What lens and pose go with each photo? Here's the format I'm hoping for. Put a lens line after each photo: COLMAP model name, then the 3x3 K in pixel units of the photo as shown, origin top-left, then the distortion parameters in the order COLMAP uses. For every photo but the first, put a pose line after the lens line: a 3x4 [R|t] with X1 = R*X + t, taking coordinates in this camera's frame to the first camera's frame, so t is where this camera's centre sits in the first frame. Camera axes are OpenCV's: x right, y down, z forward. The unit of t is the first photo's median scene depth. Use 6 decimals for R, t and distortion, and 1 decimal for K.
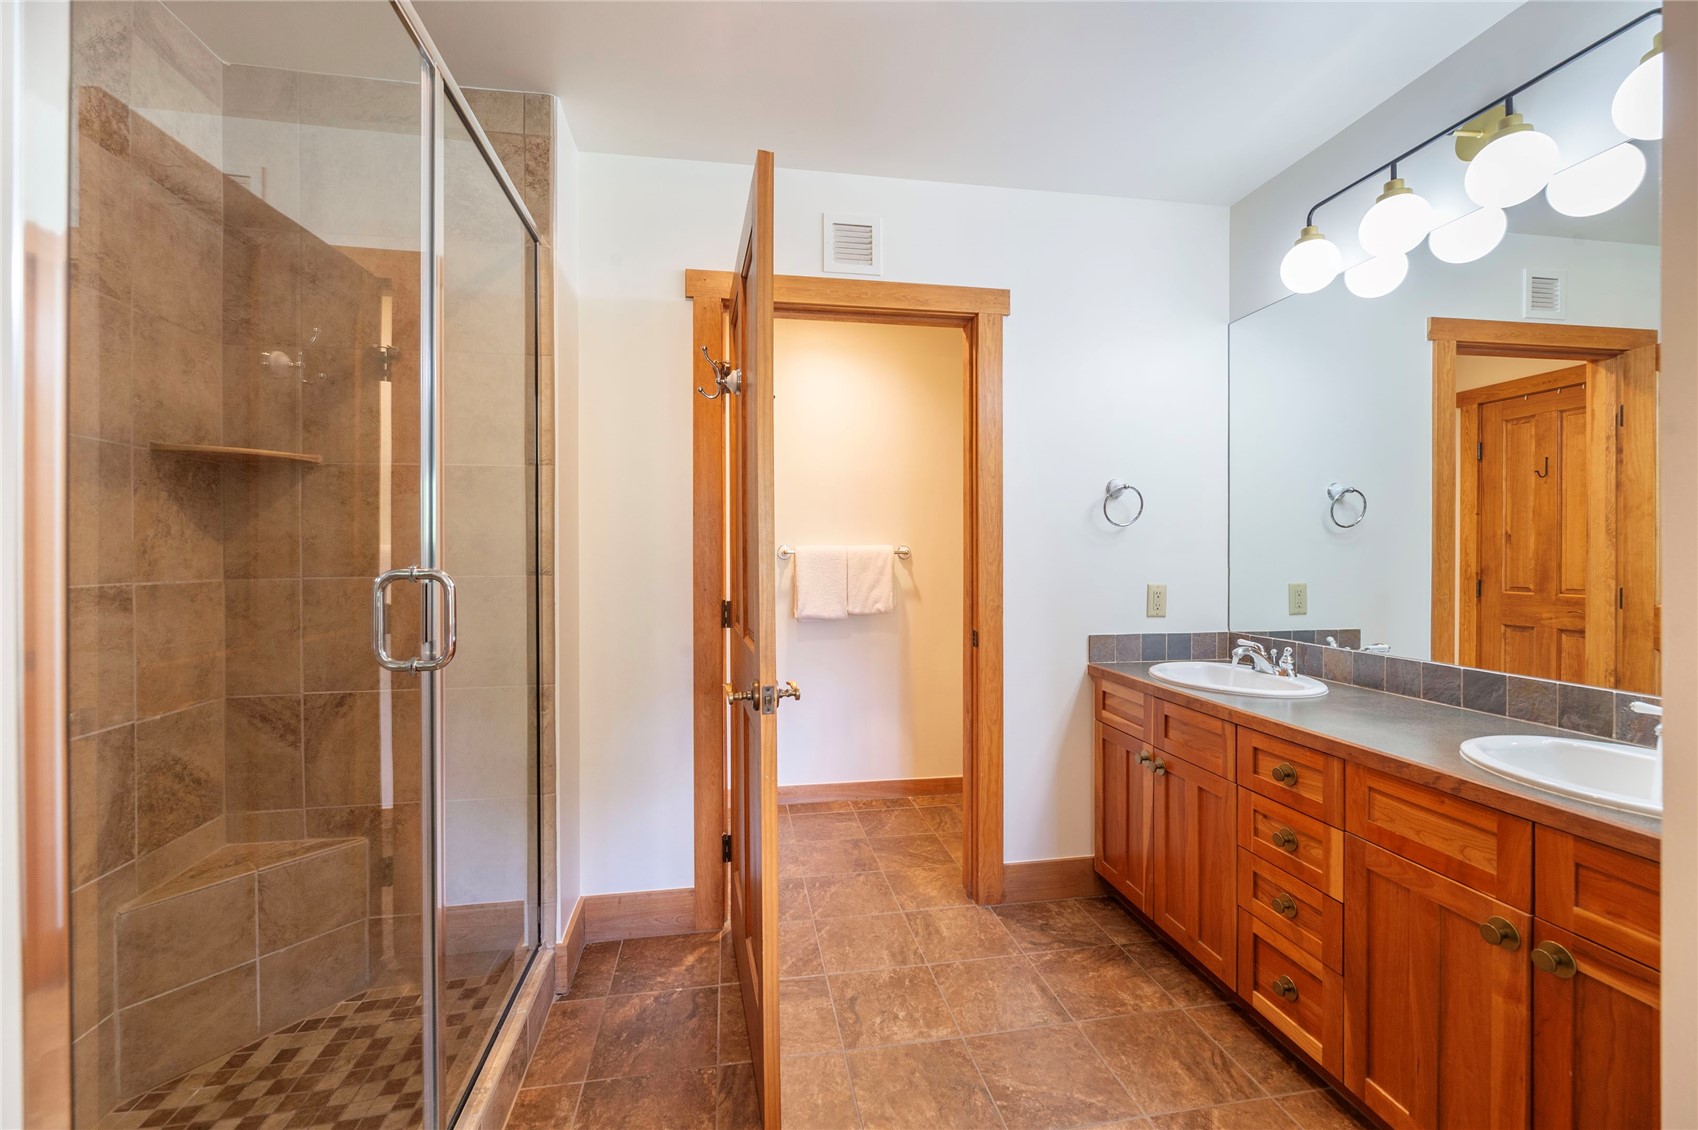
lens RADIAL K [[682.8, 0, 836.4], [0, 682.8, 562.6], [0, 0, 1]] dist [-0.002609, -0.000145]
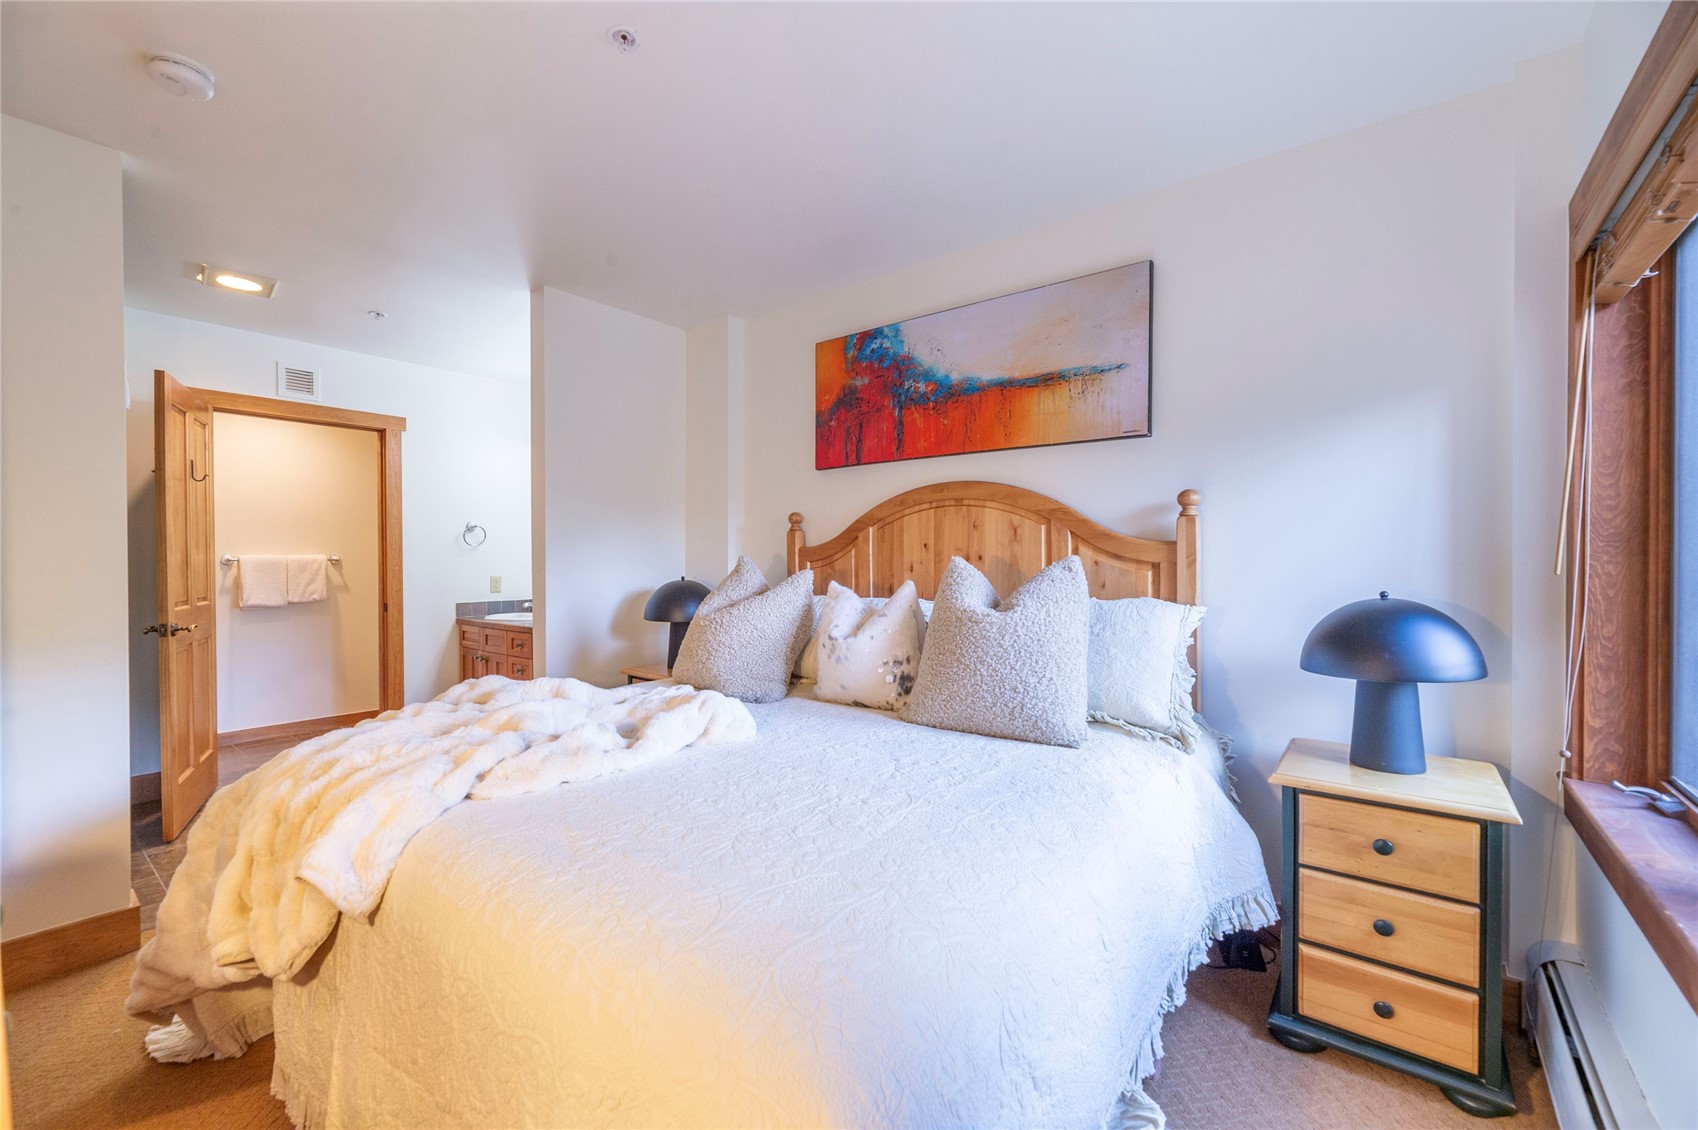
lens RADIAL K [[682.4, 0, 849.0], [0, 682.4, 565.0], [0, 0, 1]] dist [-0.002520, -0.000217]
pose [[0.733558, -0.005005, 0.679608, -0.093612], [0.010837, 0.999932, -0.004333, 0.015774], [-0.679540, 0.010543, 0.733563, -0.886982]]
